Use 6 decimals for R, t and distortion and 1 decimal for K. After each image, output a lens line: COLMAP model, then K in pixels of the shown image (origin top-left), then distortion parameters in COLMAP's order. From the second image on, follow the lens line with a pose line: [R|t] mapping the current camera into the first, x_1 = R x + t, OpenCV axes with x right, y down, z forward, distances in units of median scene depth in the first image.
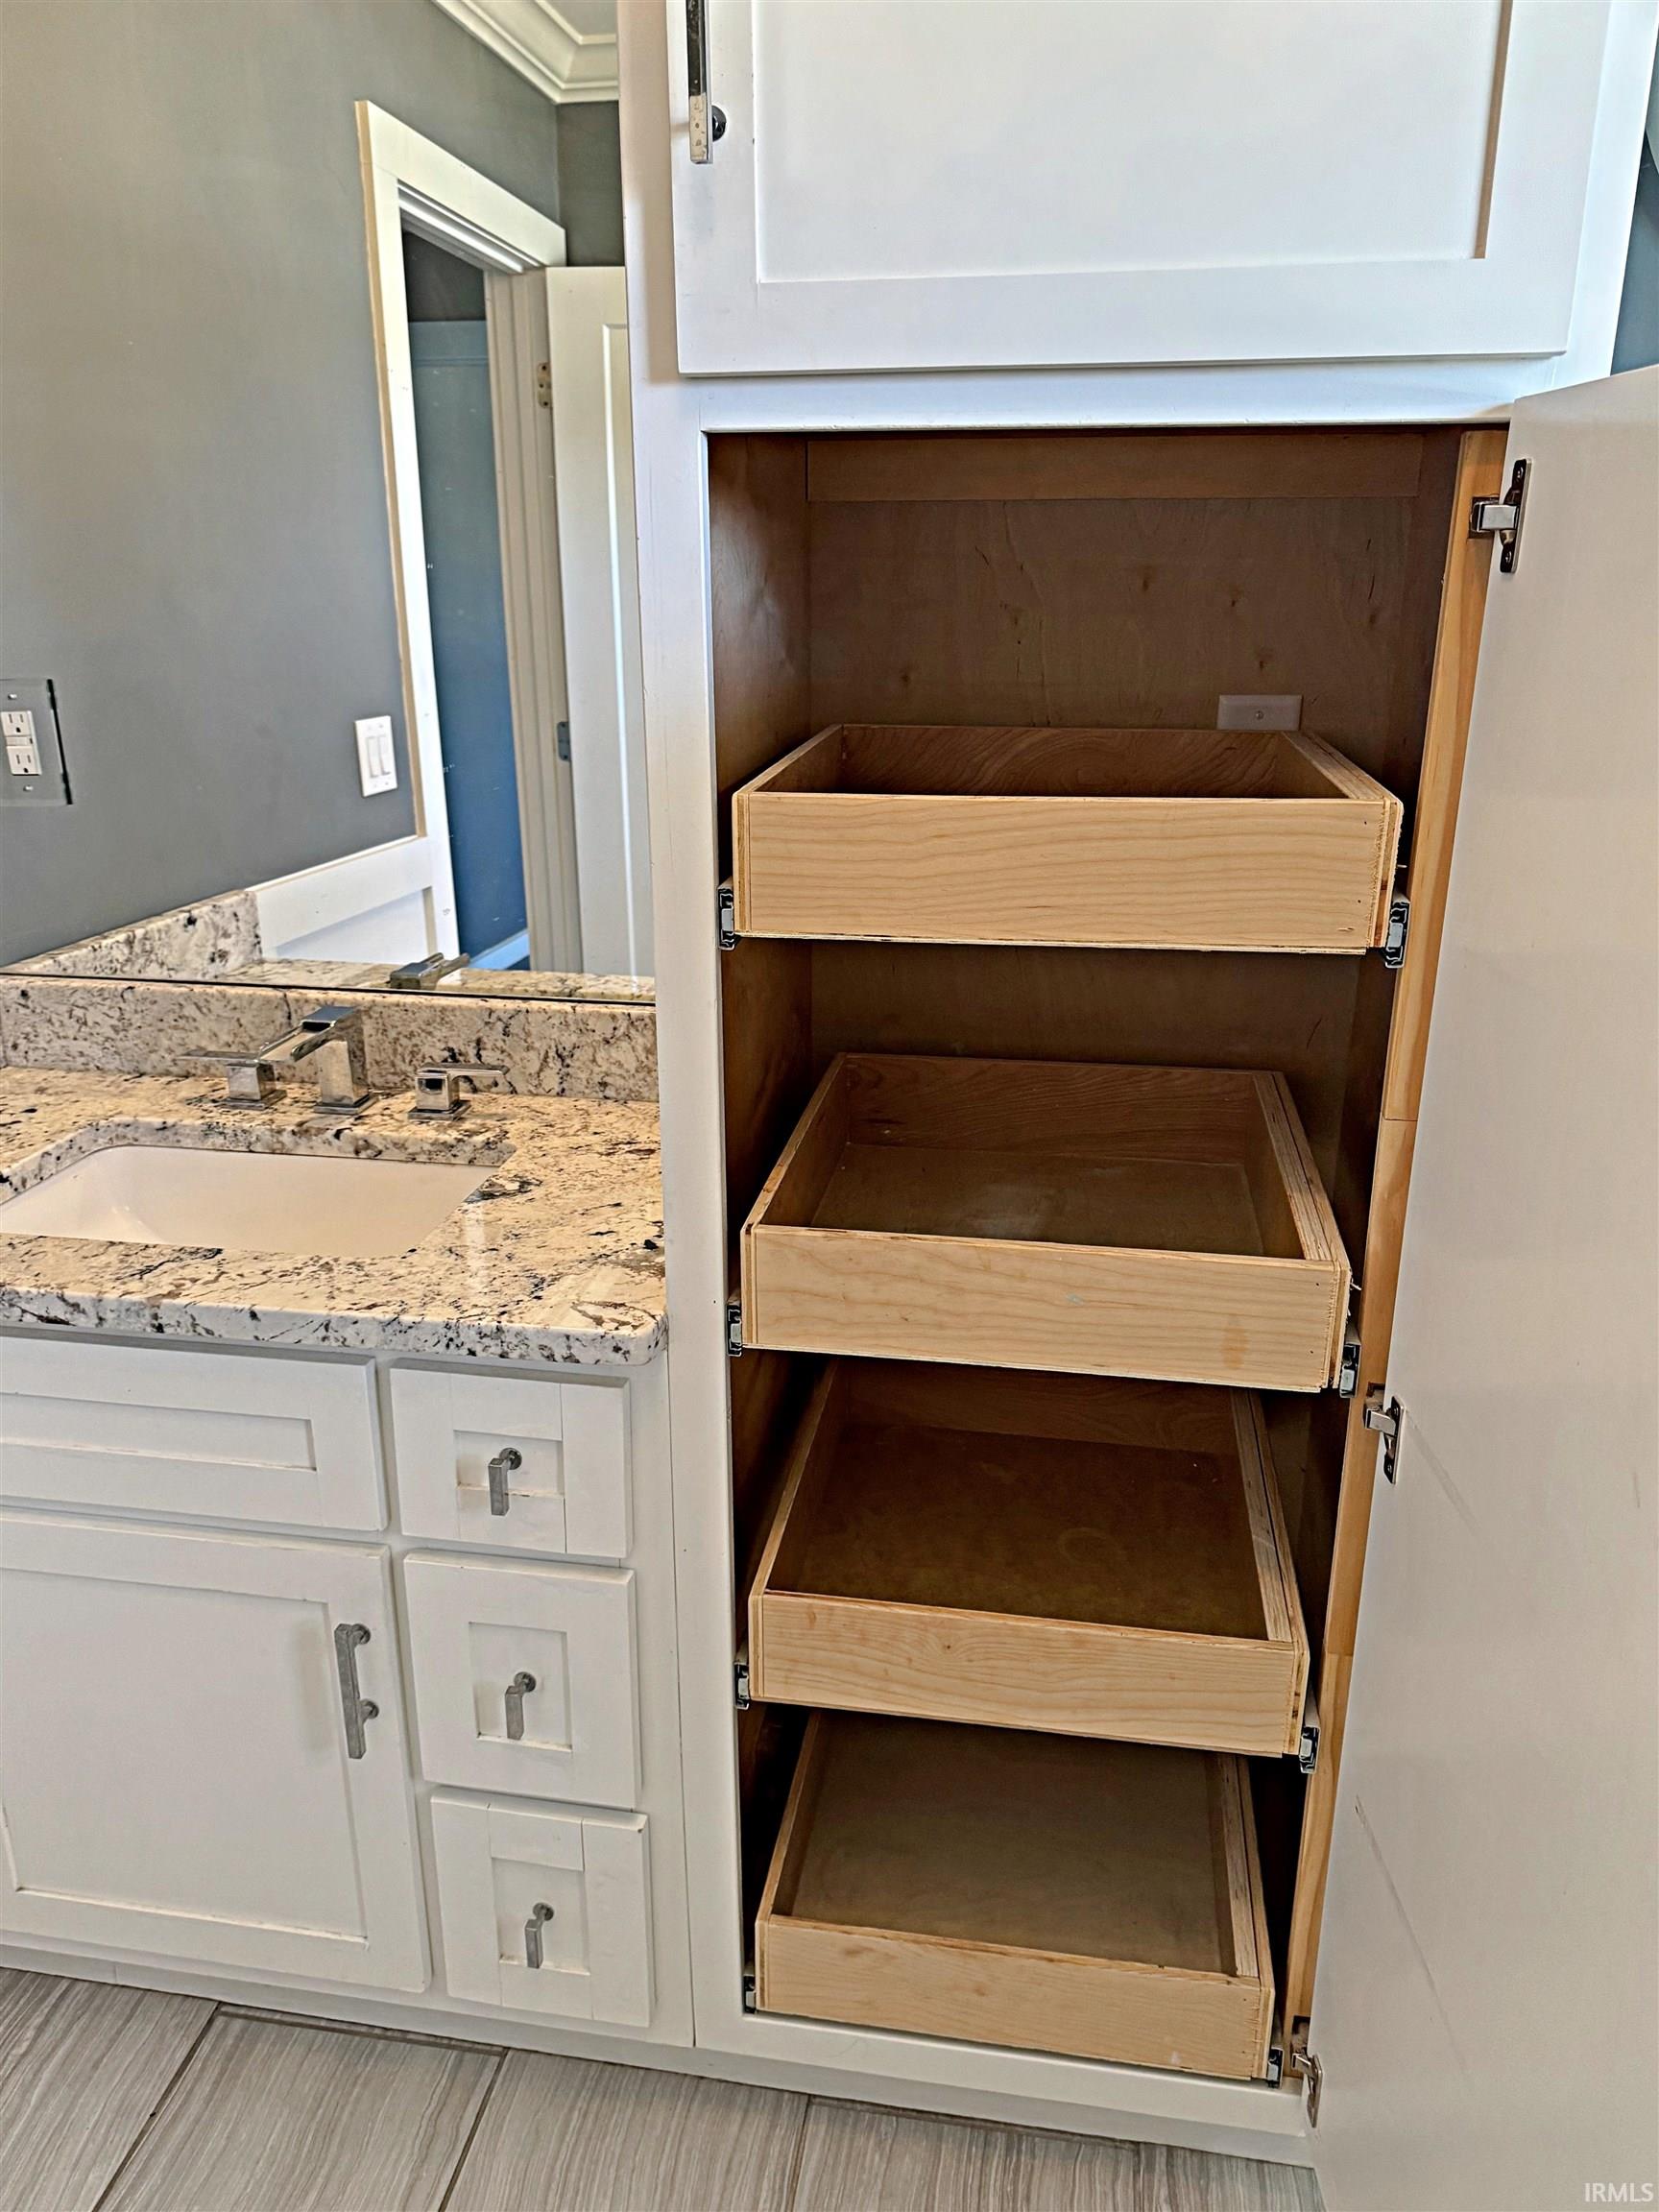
lens RADIAL K [[1575.5, 0, 833.9], [0, 1575.5, 1095.4], [0, 0, 1]] dist [0.025139, -0.018250]
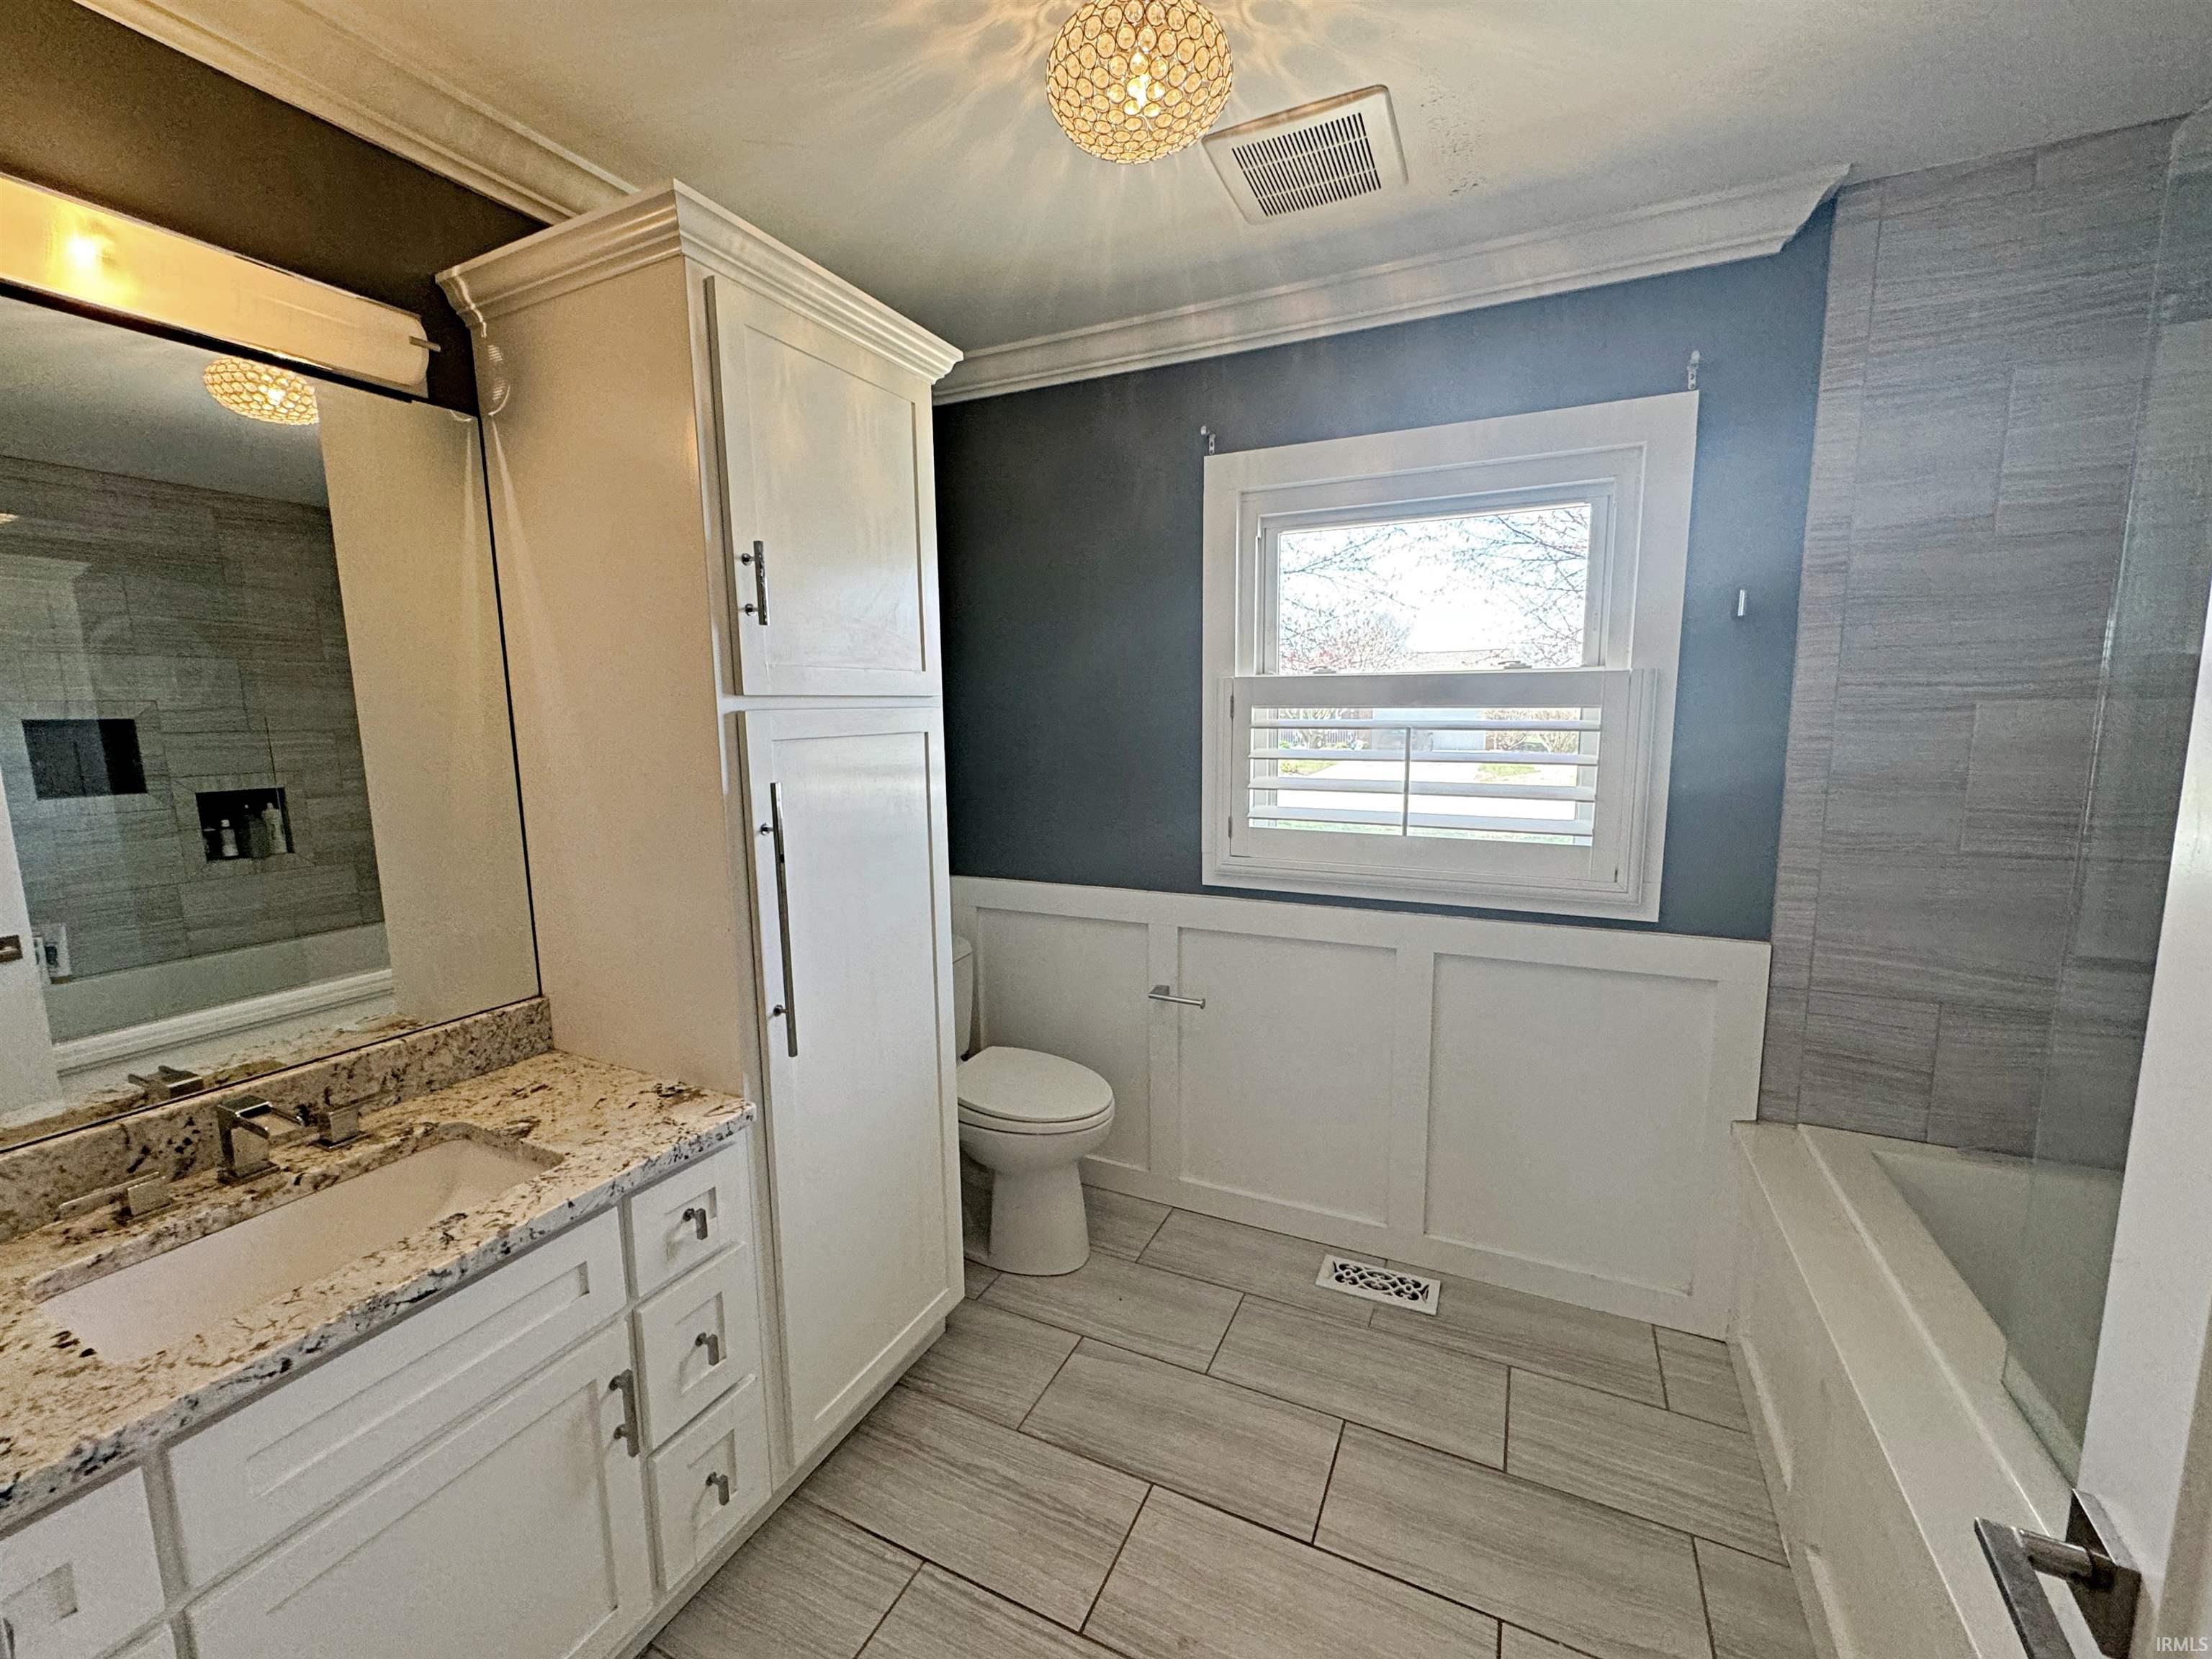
lens RADIAL K [[914.4, 0, 1110.1], [0, 914.4, 832.1], [0, 0, 1]] dist [-0.013043, 0.000387]
pose [[0.292205, -0.142990, 0.945606, -0.785706], [0.309847, 0.949582, 0.047844, -0.078943], [-0.904771, 0.279013, 0.321777, 0.042170]]
